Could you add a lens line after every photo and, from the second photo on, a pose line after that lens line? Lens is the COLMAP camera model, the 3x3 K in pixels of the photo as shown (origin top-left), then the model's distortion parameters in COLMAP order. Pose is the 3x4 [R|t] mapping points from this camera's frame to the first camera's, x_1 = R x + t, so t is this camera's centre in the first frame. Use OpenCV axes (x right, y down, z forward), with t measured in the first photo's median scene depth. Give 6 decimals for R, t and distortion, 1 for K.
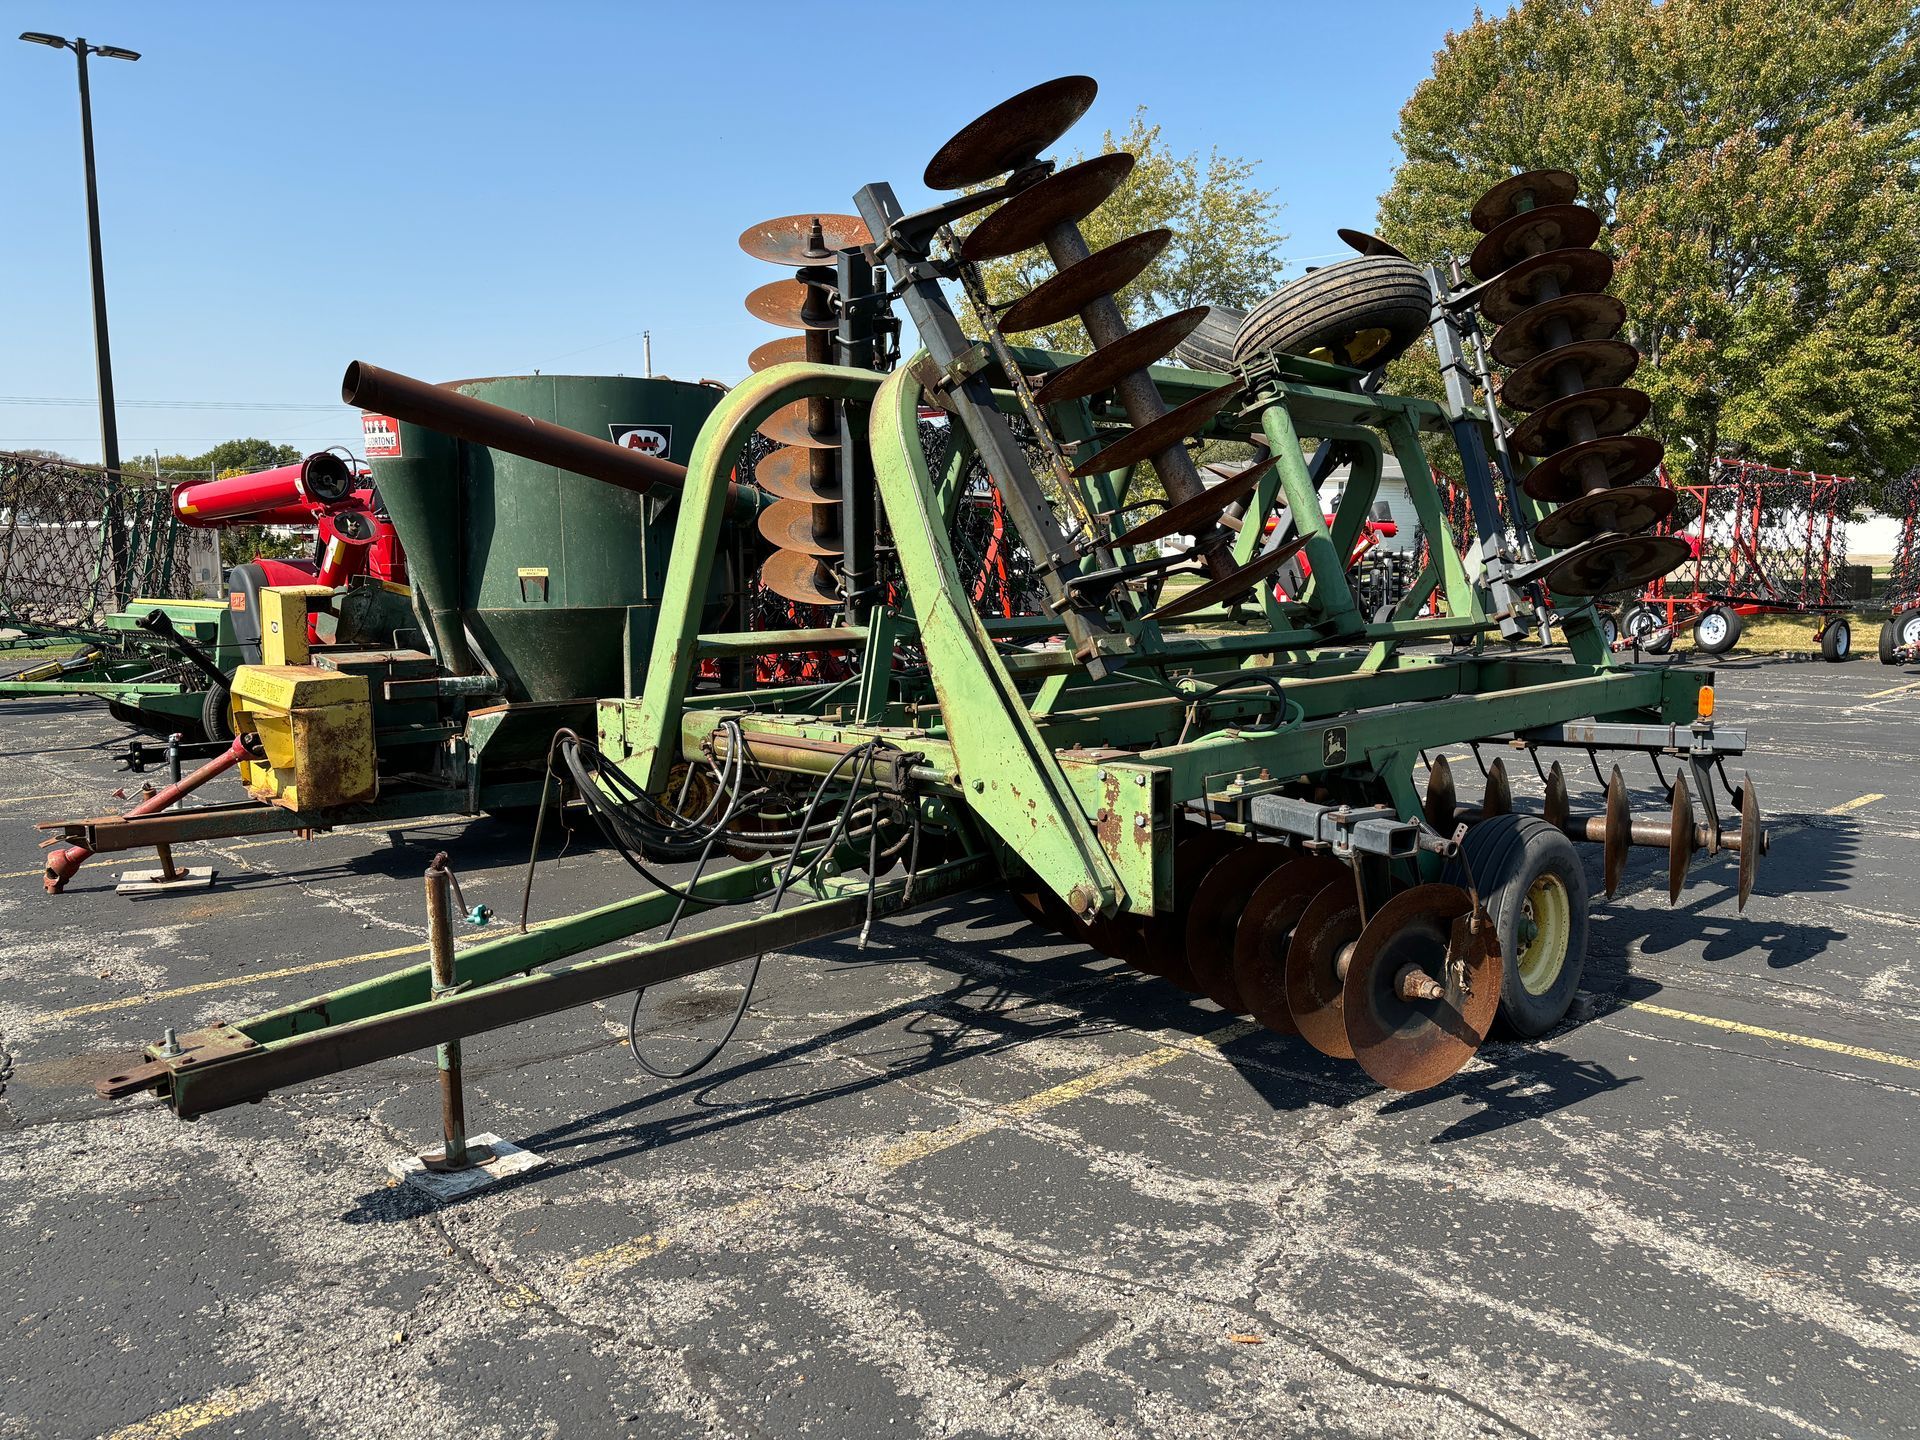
lens RADIAL K [[1459.9, 0, 967.6], [0, 1459.9, 724.4], [0, 0, 1]] dist [0.033841, -0.005951]
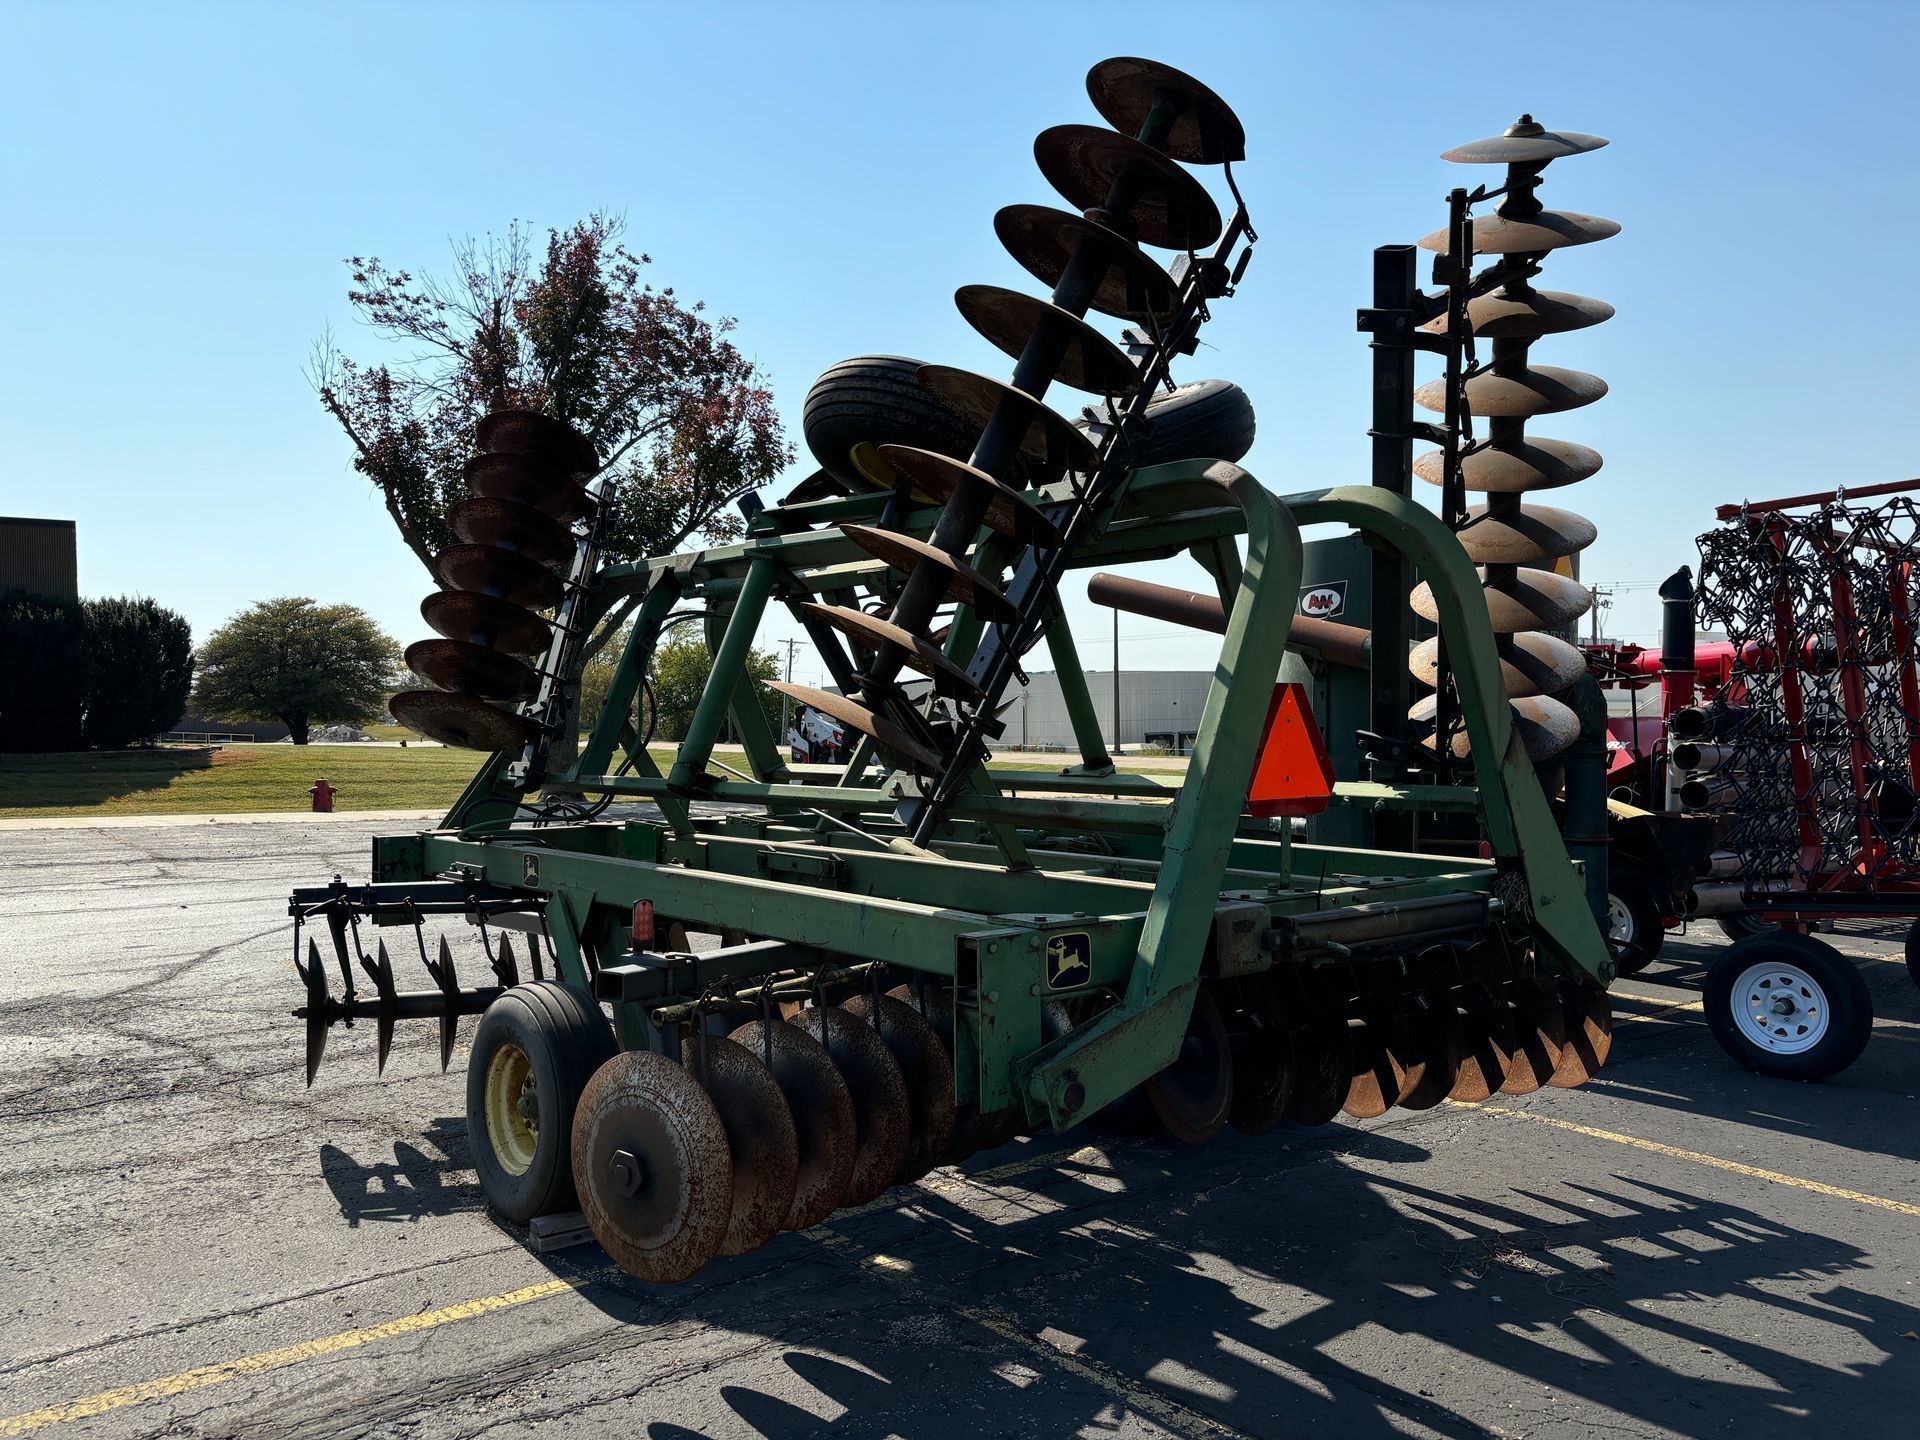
lens RADIAL K [[1450.5, 0, 960.0], [0, 1450.5, 720.0], [0, 0, 1]] dist [0.030891, -0.004524]
pose [[-0.072451, 0.014466, -0.997267, 1.445459], [-0.119428, 0.992575, 0.023074, -0.179568], [0.990196, 0.120773, -0.070186, 1.455219]]
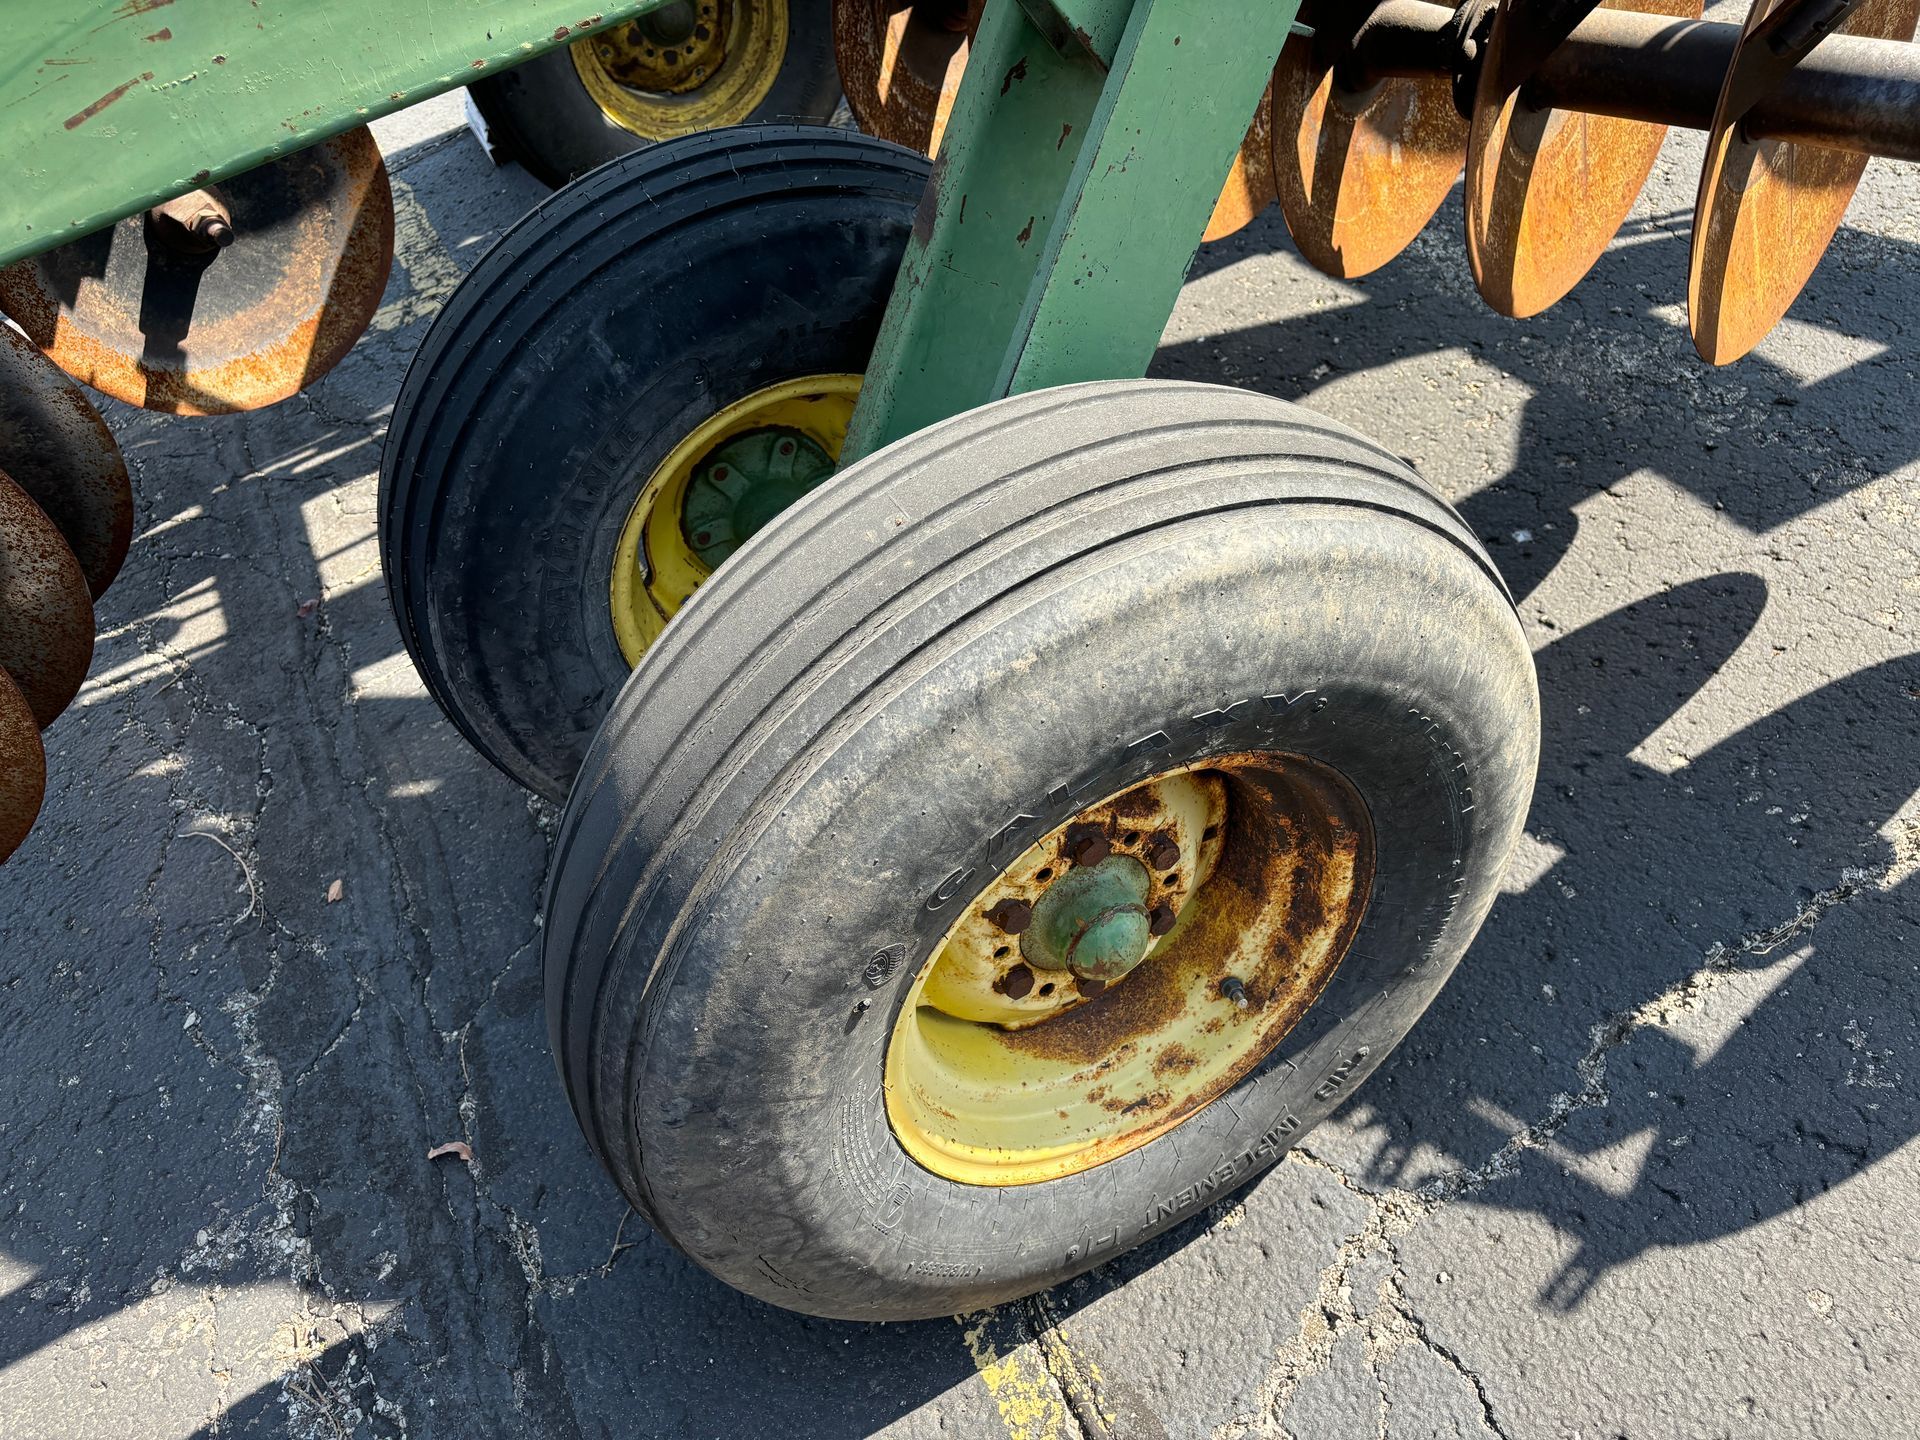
lens RADIAL K [[1448.7, 0, 975.8], [0, 1448.7, 728.3], [0, 0, 1]] dist [0.043749, -0.031250]
pose [[-0.945890, -0.061907, 0.318528, -0.015452], [0.221853, 0.592976, 0.774054, -0.120117], [-0.236799, 0.802836, -0.547156, 1.764785]]
